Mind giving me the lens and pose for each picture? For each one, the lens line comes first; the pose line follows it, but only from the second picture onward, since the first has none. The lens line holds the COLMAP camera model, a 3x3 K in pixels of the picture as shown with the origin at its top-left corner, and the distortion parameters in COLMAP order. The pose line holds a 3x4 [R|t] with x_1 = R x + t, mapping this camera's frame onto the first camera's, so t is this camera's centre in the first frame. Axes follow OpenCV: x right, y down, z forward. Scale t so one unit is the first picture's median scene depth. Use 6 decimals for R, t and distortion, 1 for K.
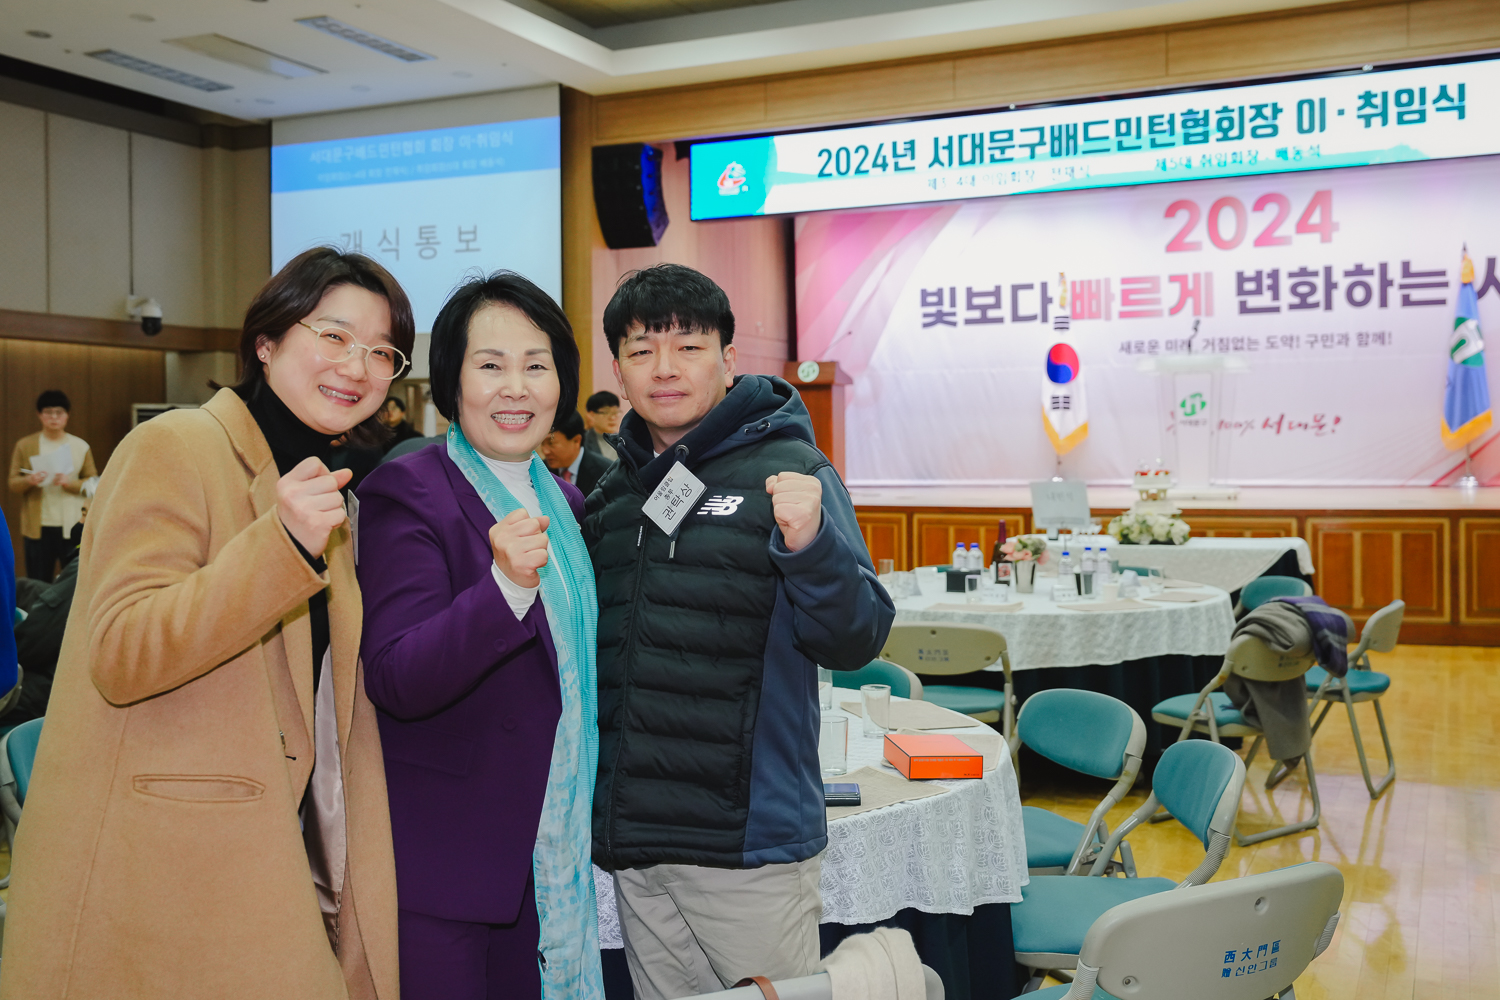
lens RADIAL K [[1504.1, 0, 755.1], [0, 1504.1, 482.2], [0, 0, 1]] dist [-0.006708, -0.008821]
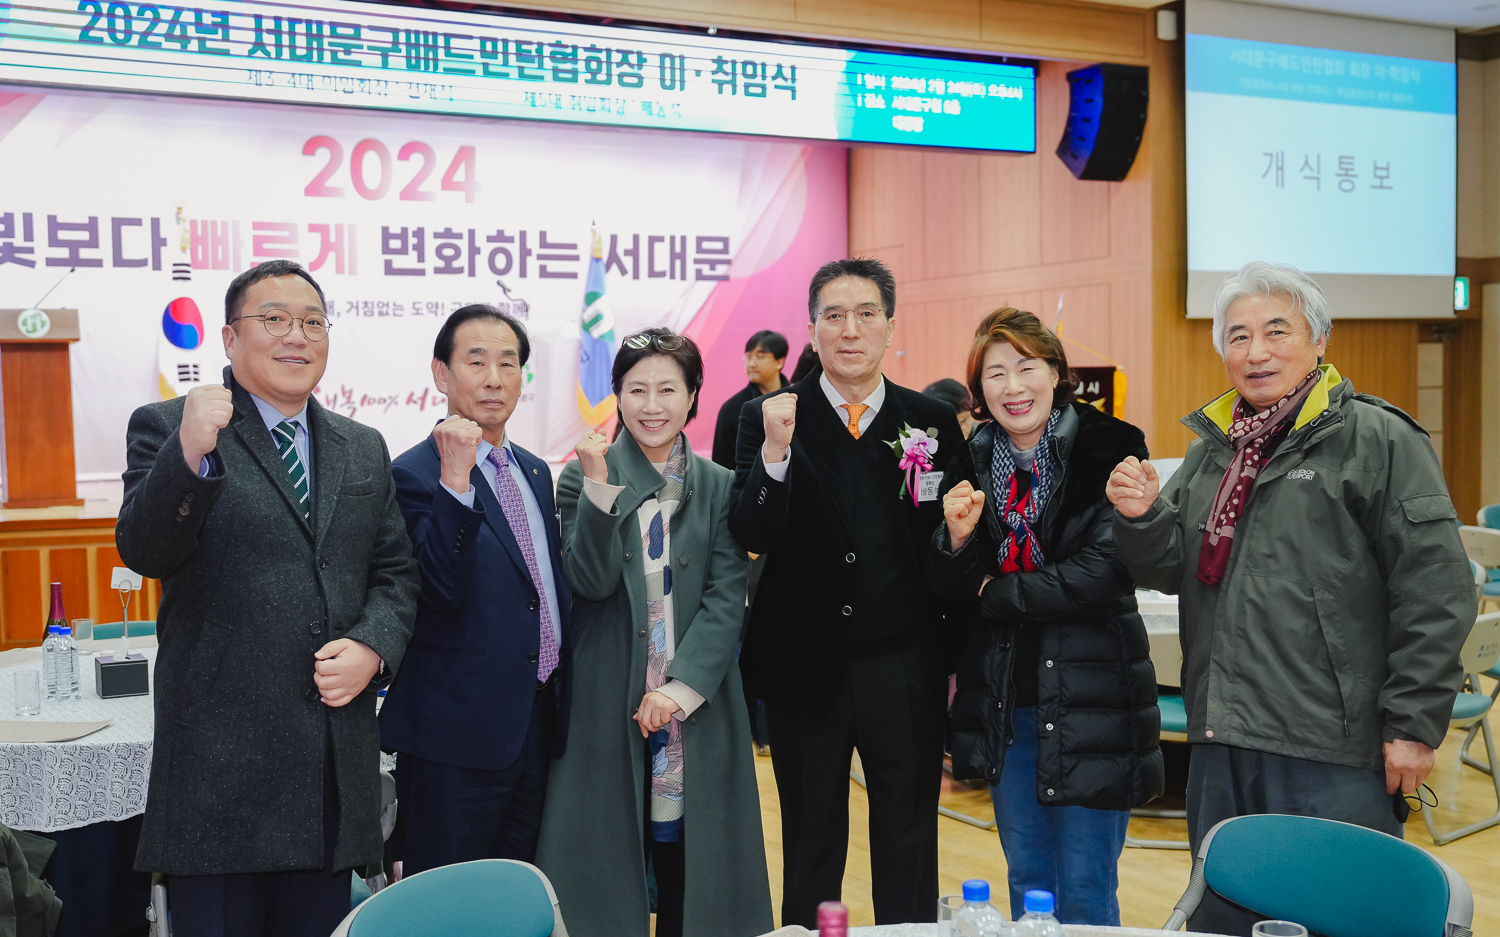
lens RADIAL K [[1607.6, 0, 637.3], [0, 1607.6, 504.3], [0, 0, 1]] dist [-0.002371, 0.031313]
pose [[0.598106, -0.054084, 0.799590, -0.390700], [0.031958, 0.998536, 0.043635, -0.014986], [-0.800780, -0.000545, 0.598959, 0.348339]]
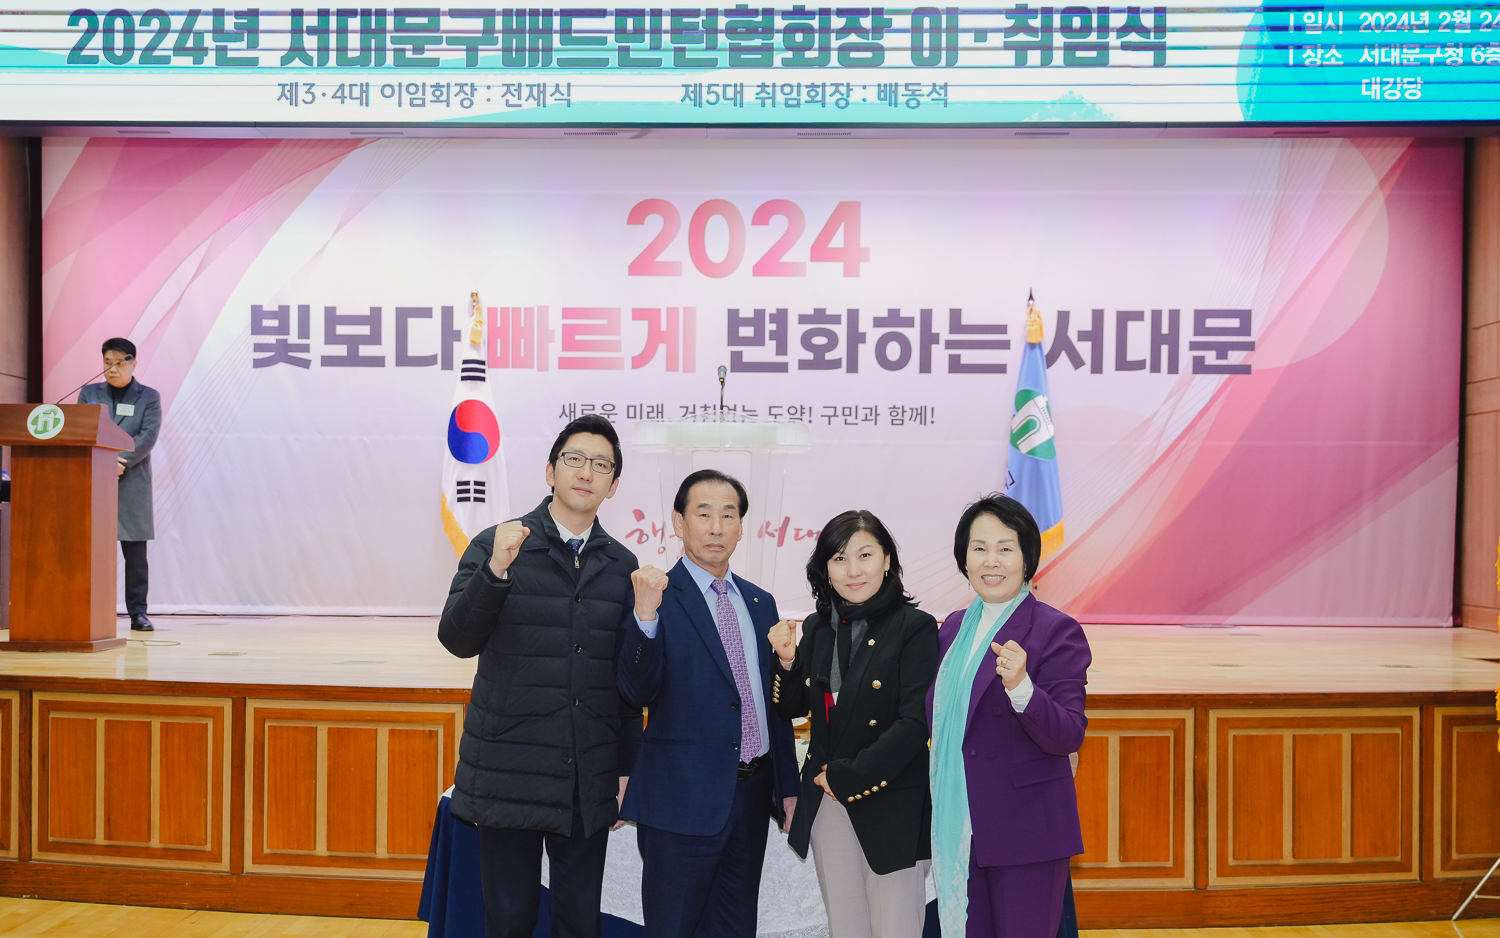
lens RADIAL K [[1556.9, 0, 703.9], [0, 1556.9, 532.4], [0, 0, 1]] dist [0.006013, 0.004862]
pose [[0.917632, 0.019418, 0.396957, 0.031029], [-0.010103, 0.999623, -0.025543, -0.021436], [-0.397303, 0.019429, 0.917482, 0.387547]]
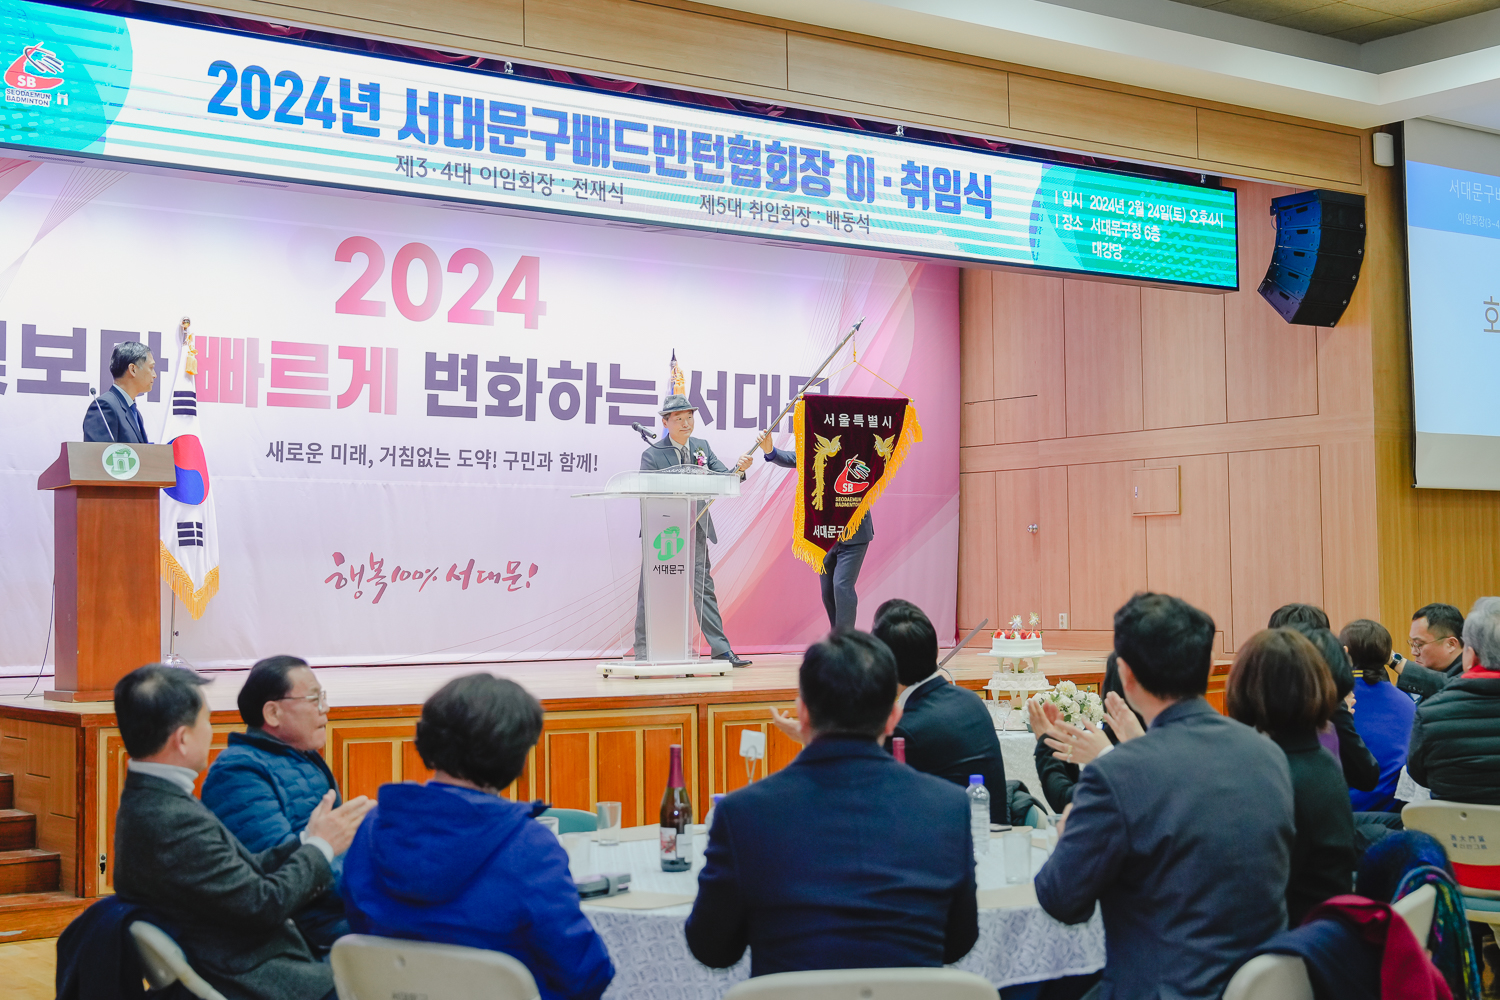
lens RADIAL K [[2148.1, 0, 750.0], [0, 2148.1, 500.0], [0, 0, 1]] dist [0.009769, -0.036144]
pose [[0.463038, 0.044827, 0.885204, -0.535743], [0.023394, 0.997754, -0.062764, -0.007625], [-0.886030, 0.049771, 0.460949, 0.459183]]
